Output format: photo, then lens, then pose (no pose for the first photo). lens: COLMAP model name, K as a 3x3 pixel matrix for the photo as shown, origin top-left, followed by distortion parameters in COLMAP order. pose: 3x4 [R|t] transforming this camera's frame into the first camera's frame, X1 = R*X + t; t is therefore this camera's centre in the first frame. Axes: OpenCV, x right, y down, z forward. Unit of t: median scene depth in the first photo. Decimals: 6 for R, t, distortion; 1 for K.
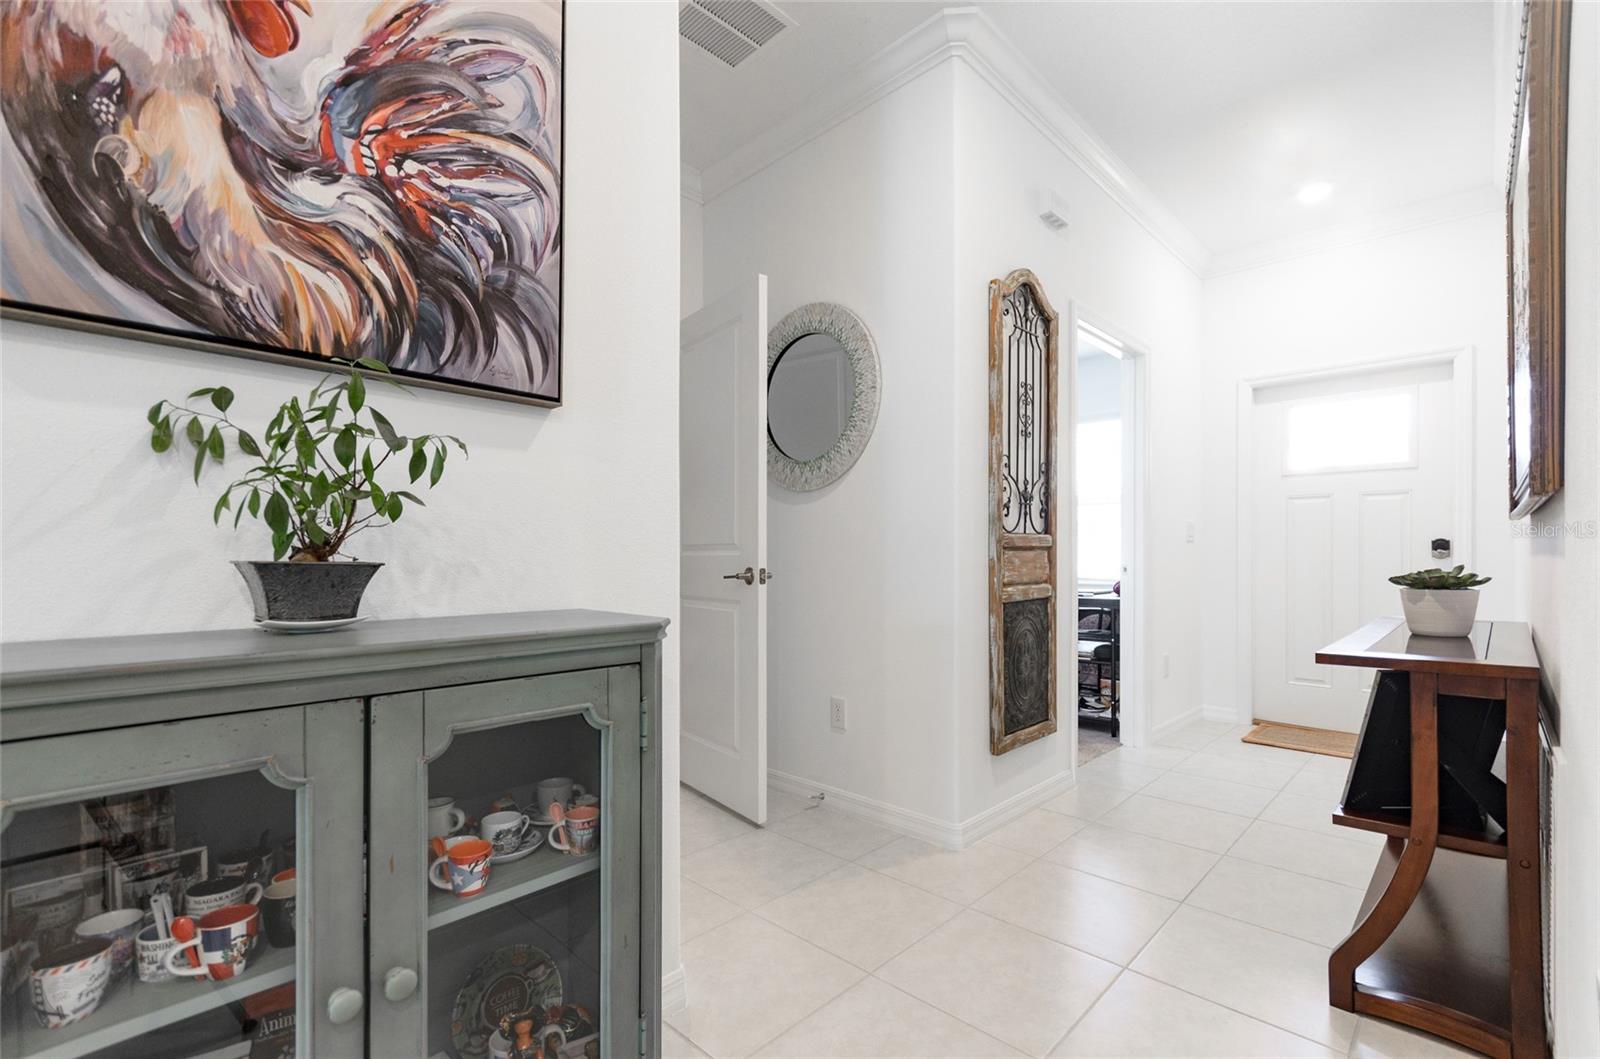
lens RADIAL K [[716.4, 0, 814.3], [0, 716.4, 553.9], [0, 0, 1]] dist [0.009059, -0.003573]
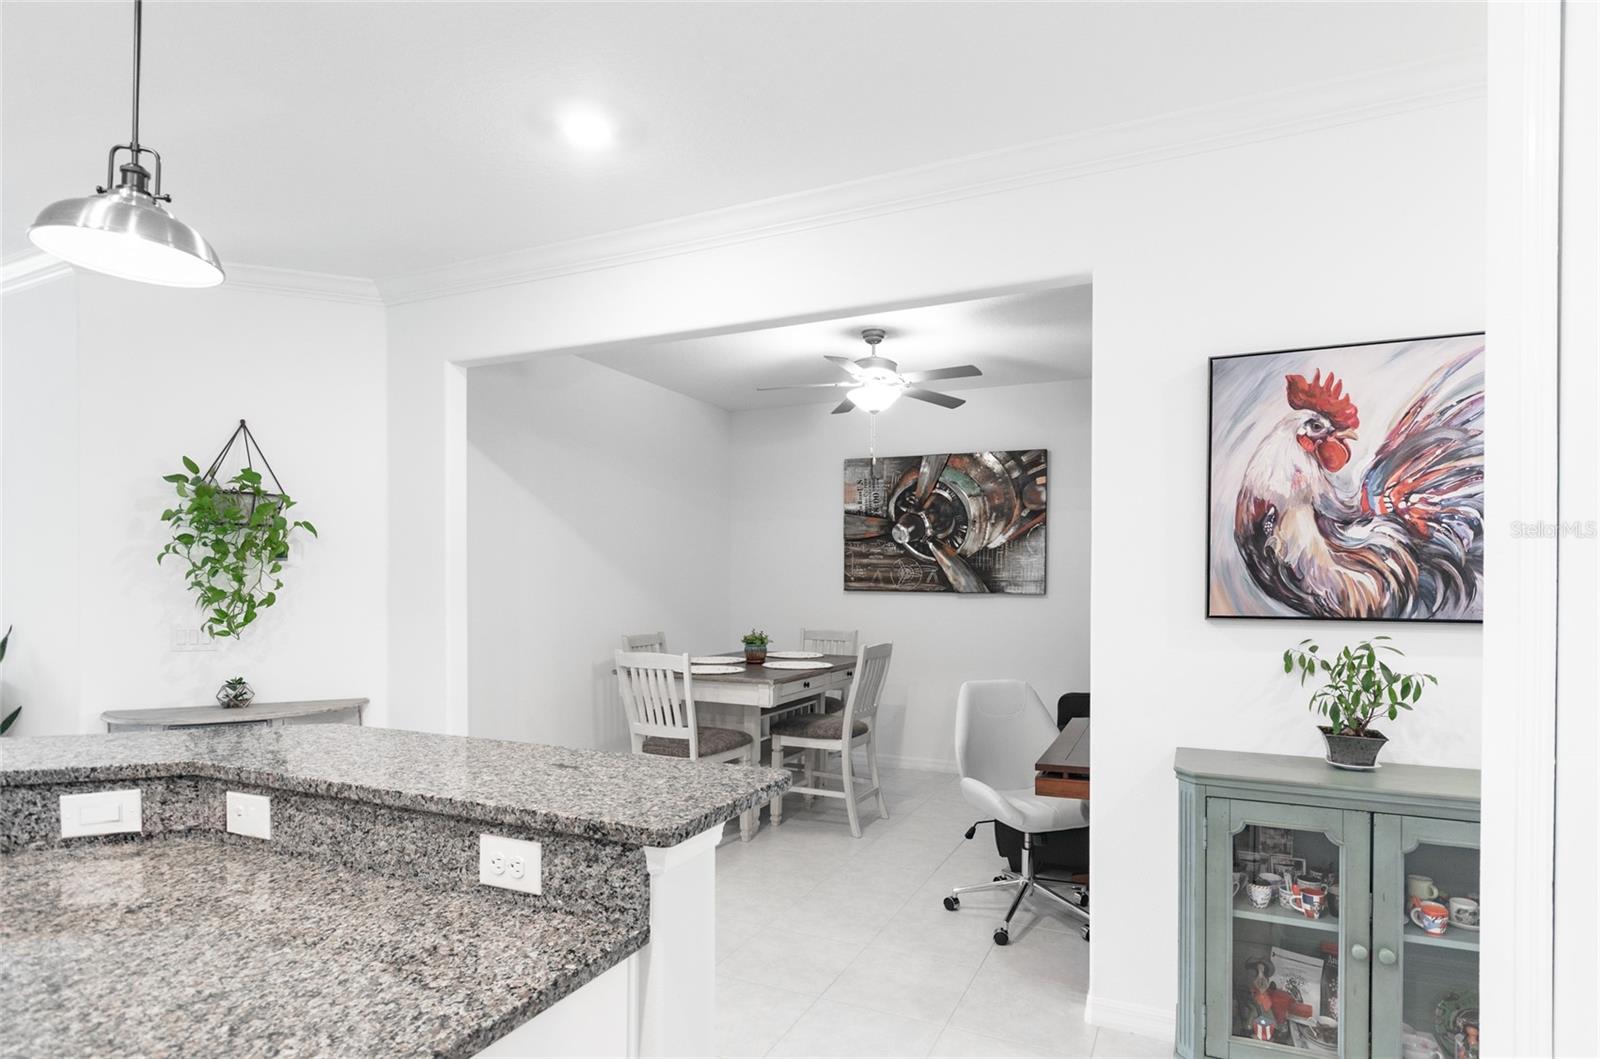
lens RADIAL K [[840.9, 0, 829.8], [0, 840.9, 587.0], [0, 0, 1]] dist [0.002766, -0.003770]
pose [[0.335175, 0.015416, -0.942030, 0.934050], [0.003065, 0.999843, 0.017453, -0.411683], [0.942151, -0.008737, 0.335075, -1.058473]]
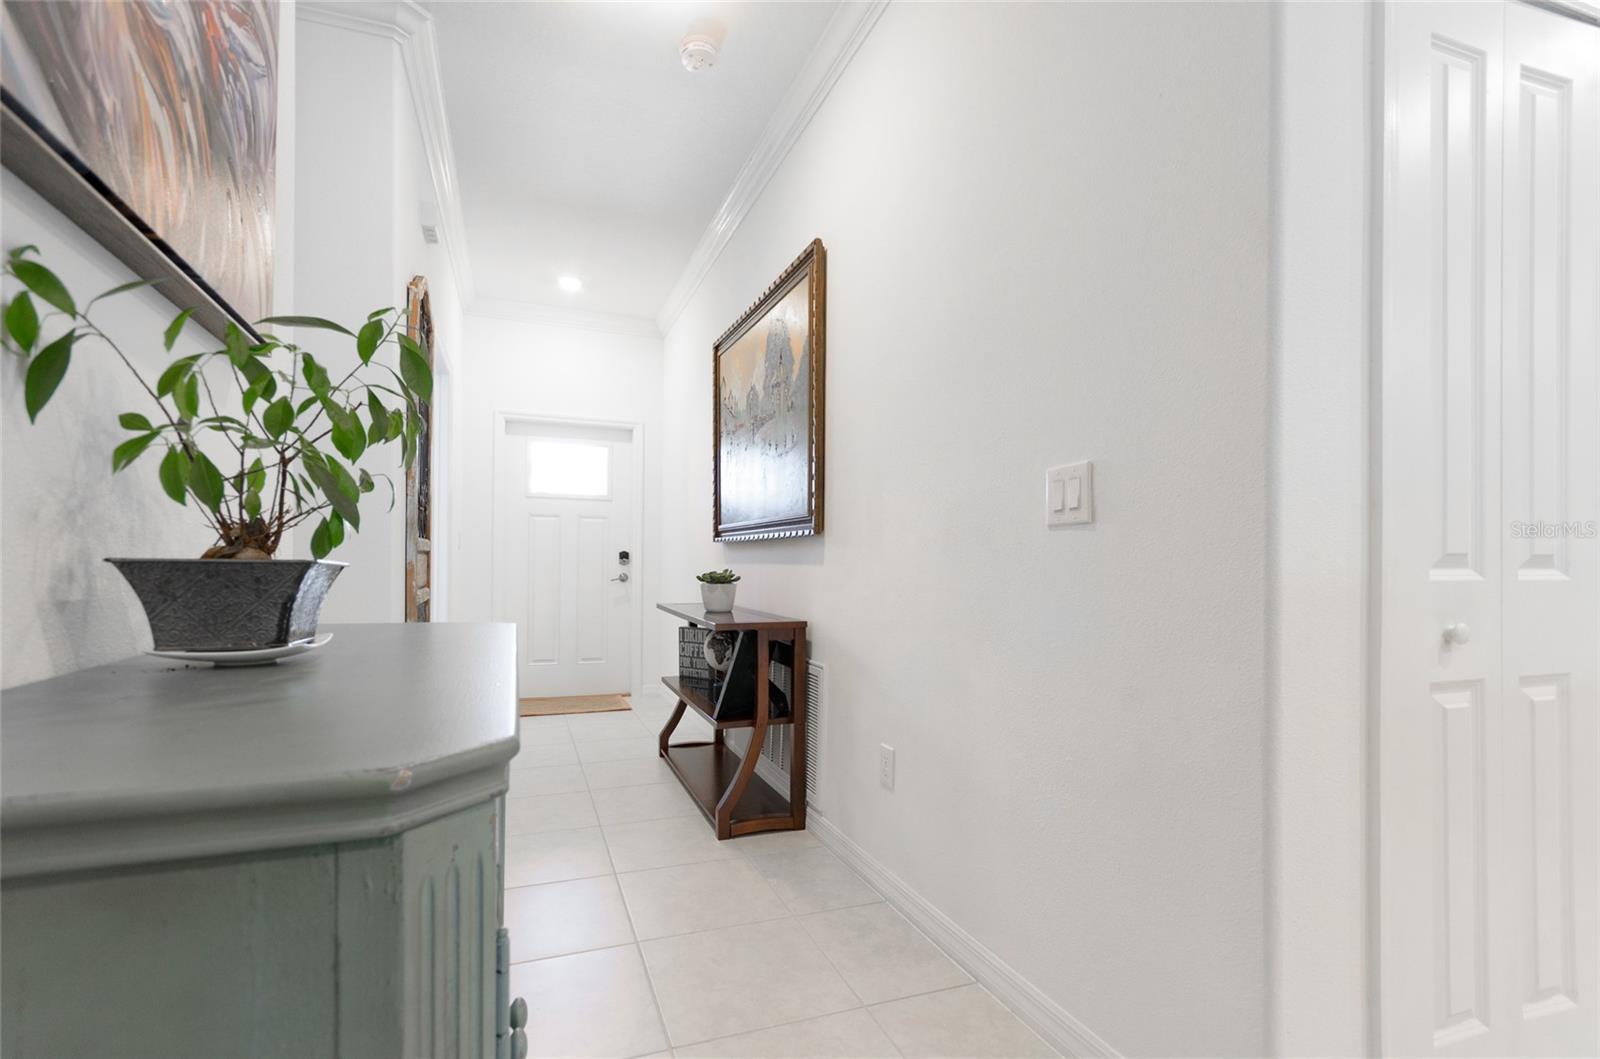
lens RADIAL K [[716.4, 0, 783.6], [0, 716.4, 561.6], [0, 0, 1]] dist [0.009059, -0.003573]
pose [[0.447206, 0.010053, 0.894374, -1.030647], [-0.016058, 0.999866, -0.003209, 0.001296], [-0.894287, -0.012927, 0.447308, 0.228782]]
